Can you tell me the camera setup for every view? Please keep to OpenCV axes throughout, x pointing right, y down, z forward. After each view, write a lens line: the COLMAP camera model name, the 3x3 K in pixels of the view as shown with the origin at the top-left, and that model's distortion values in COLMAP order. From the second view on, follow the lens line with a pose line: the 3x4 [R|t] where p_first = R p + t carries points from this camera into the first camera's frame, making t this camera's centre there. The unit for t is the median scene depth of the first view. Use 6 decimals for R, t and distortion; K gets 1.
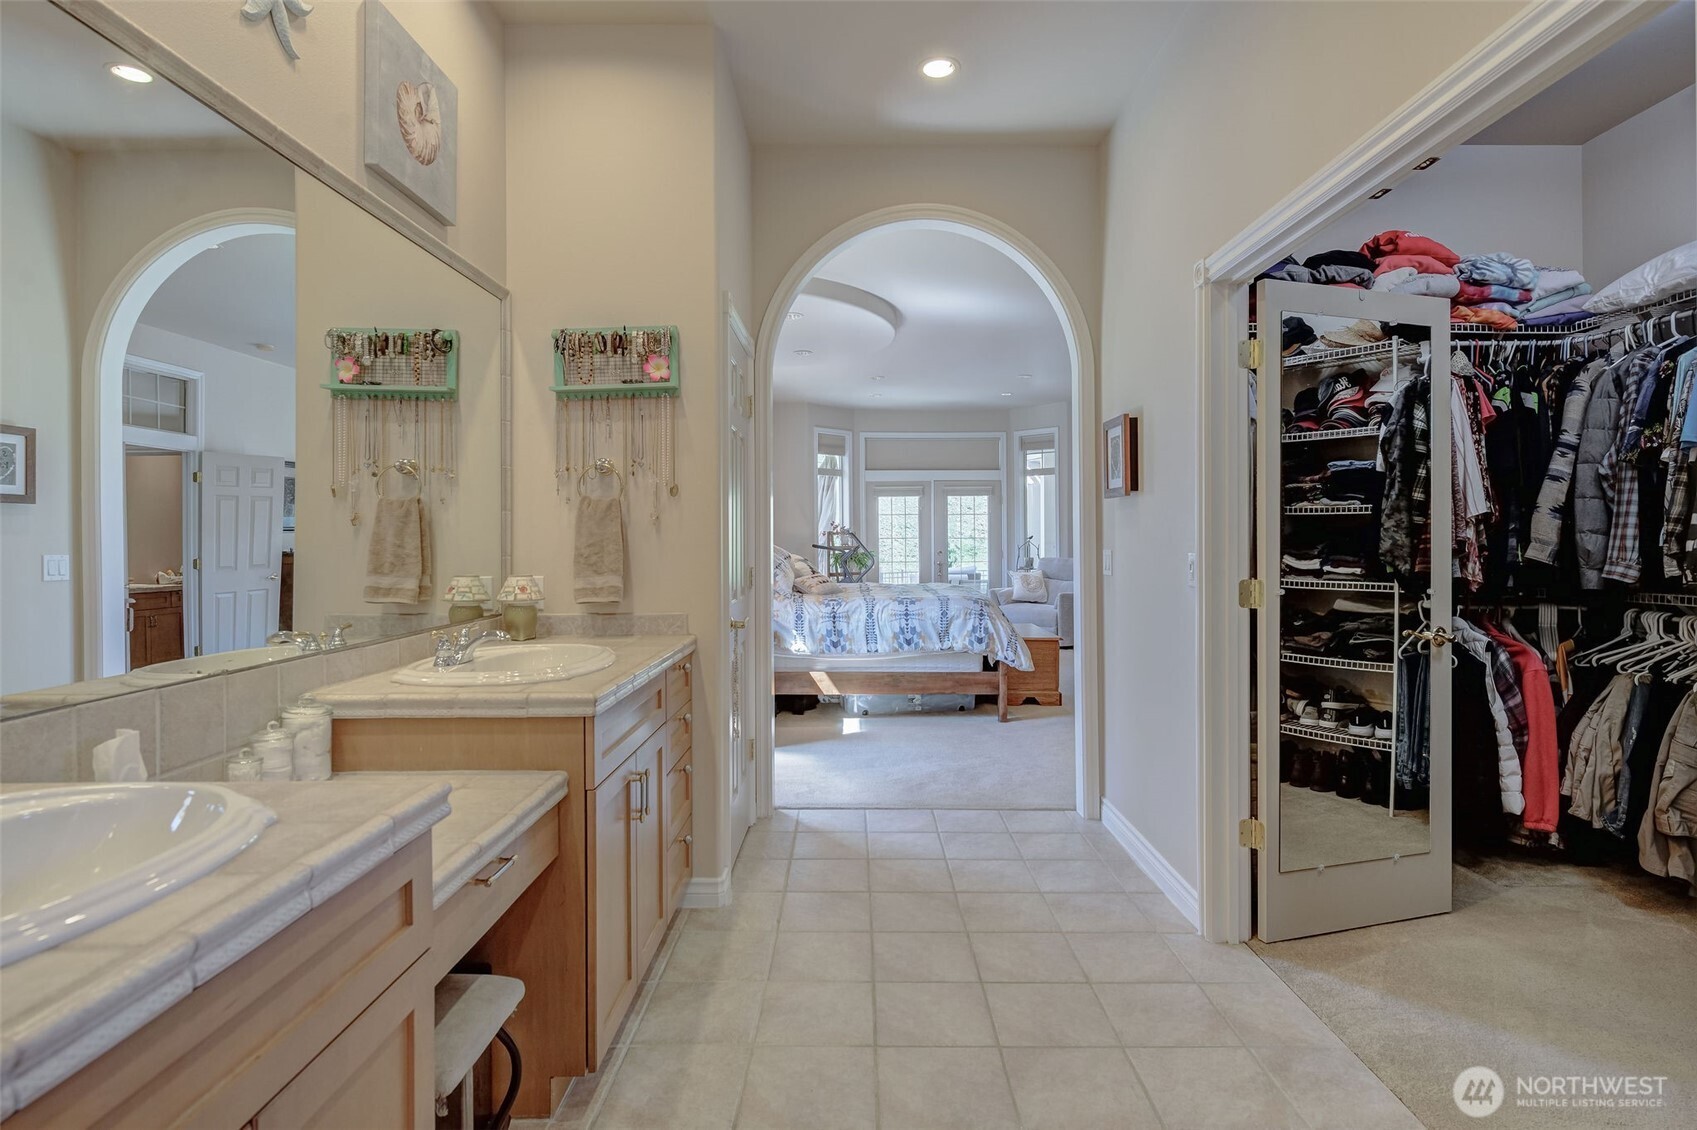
lens RADIAL K [[839.6, 0, 849.3], [0, 839.6, 542.0], [0, 0, 1]] dist [0.001290, 0.000127]
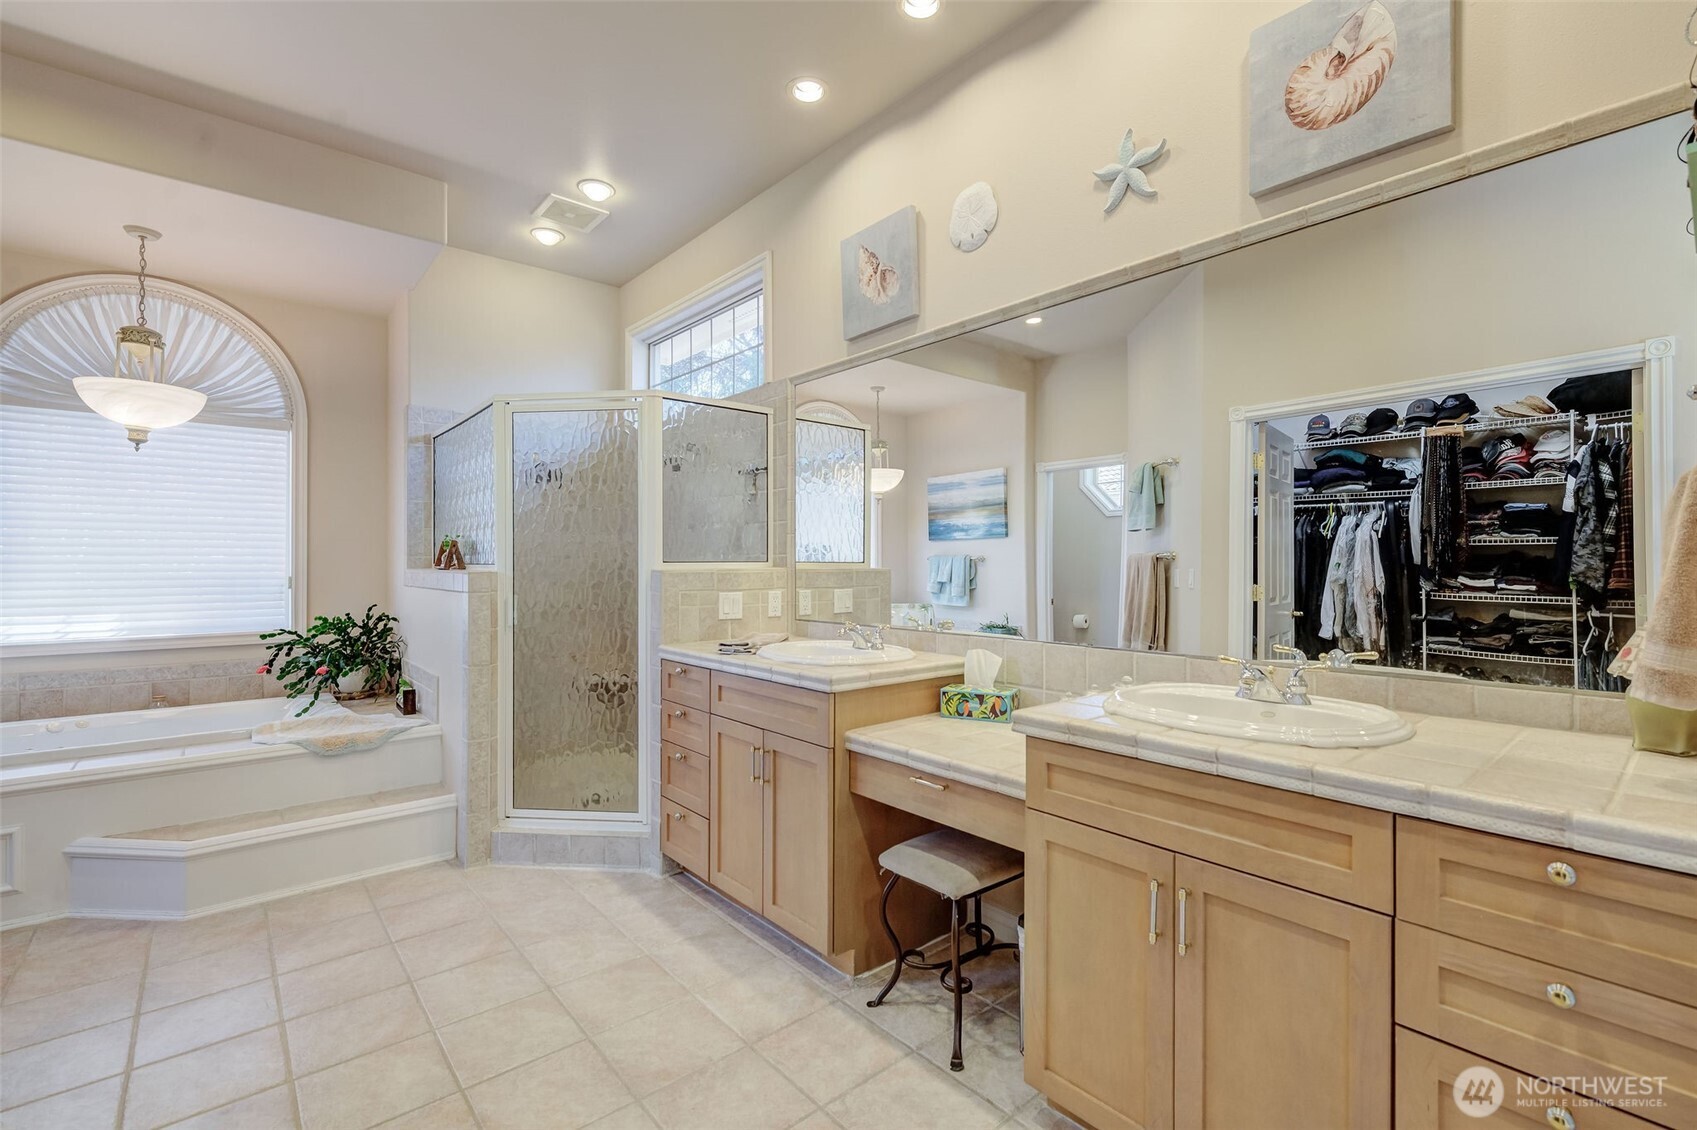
lens RADIAL K [[759.4, 0, 848.5], [0, 759.4, 565.0], [0, 0, 1]] dist [0.017800, -0.000035]
pose [[-0.760884, 0.010342, -0.648806, 0.300945], [0.004127, 0.999930, 0.011098, -0.008128], [0.648875, 0.005767, -0.760873, 0.997110]]
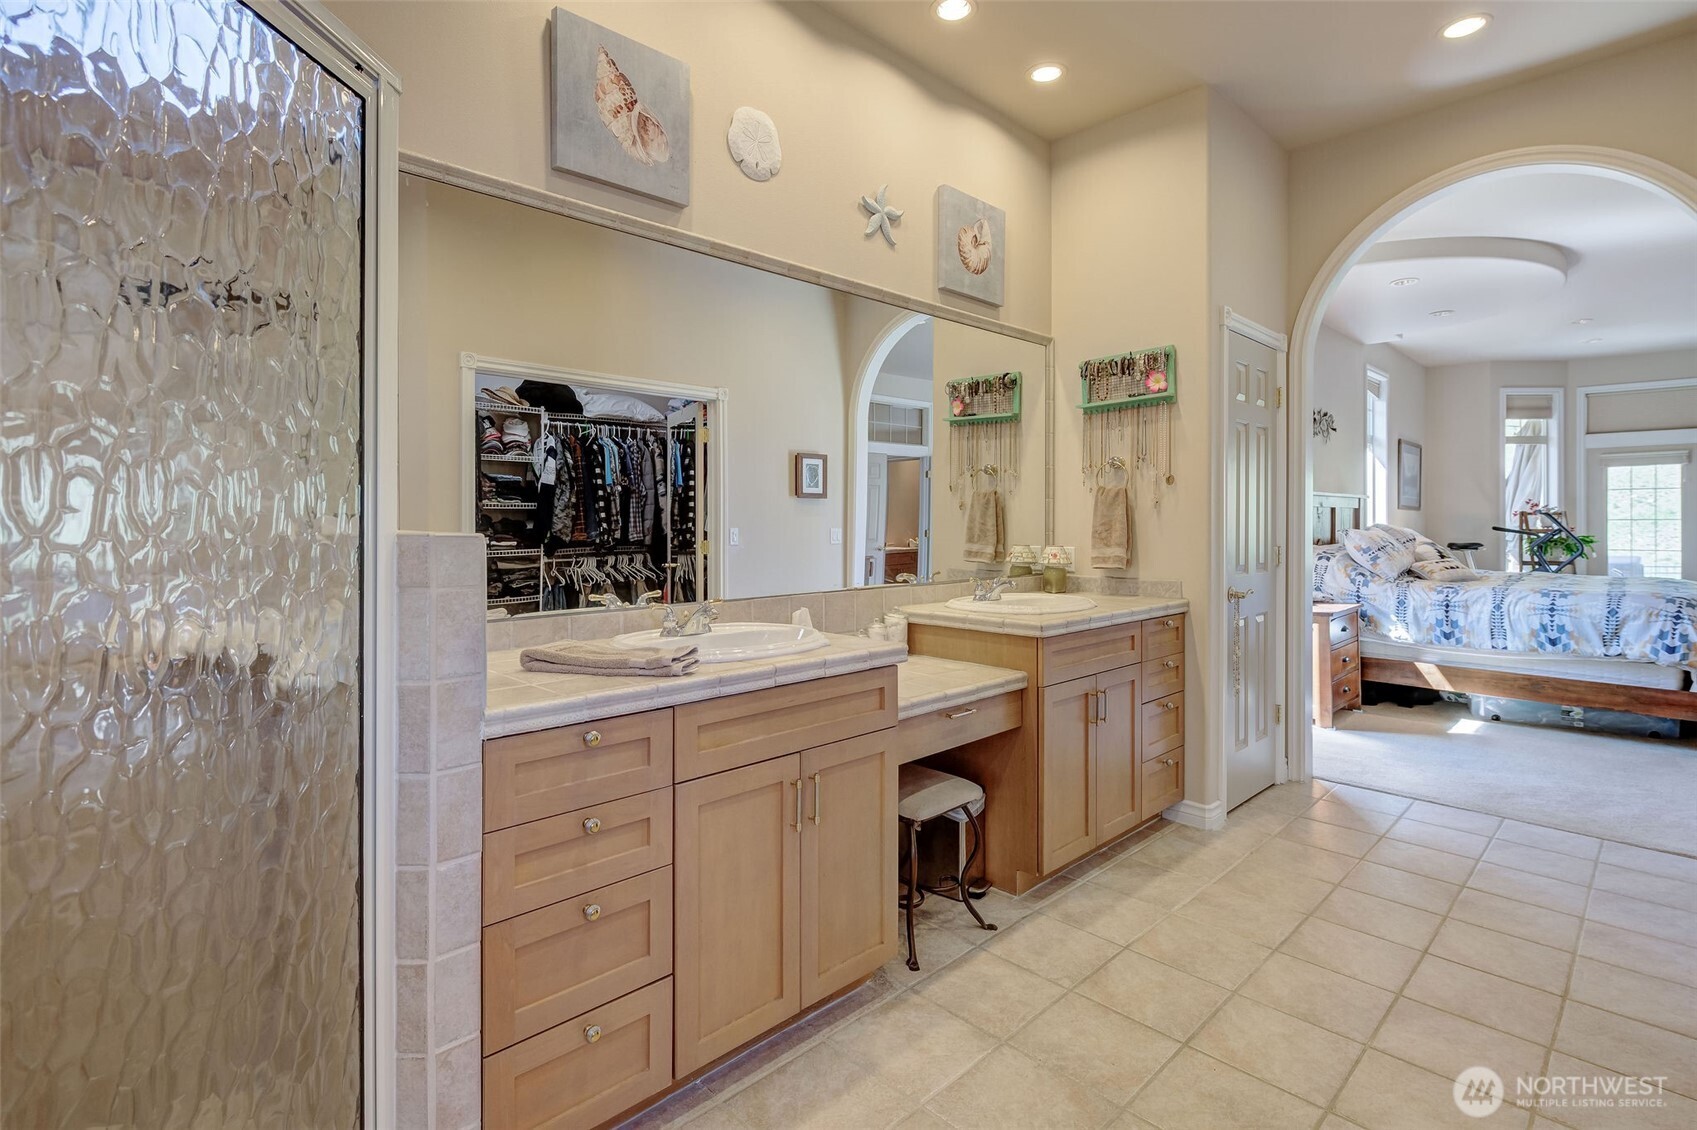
lens RADIAL K [[812.1, 0, 853.8], [0, 812.1, 535.4], [0, 0, 1]] dist [0.001853, -0.000066]
pose [[0.702669, 0.016505, -0.711326, 0.310848], [-0.005328, 0.999825, 0.017936, 0.000729], [0.711497, -0.008813, 0.702634, -0.161176]]
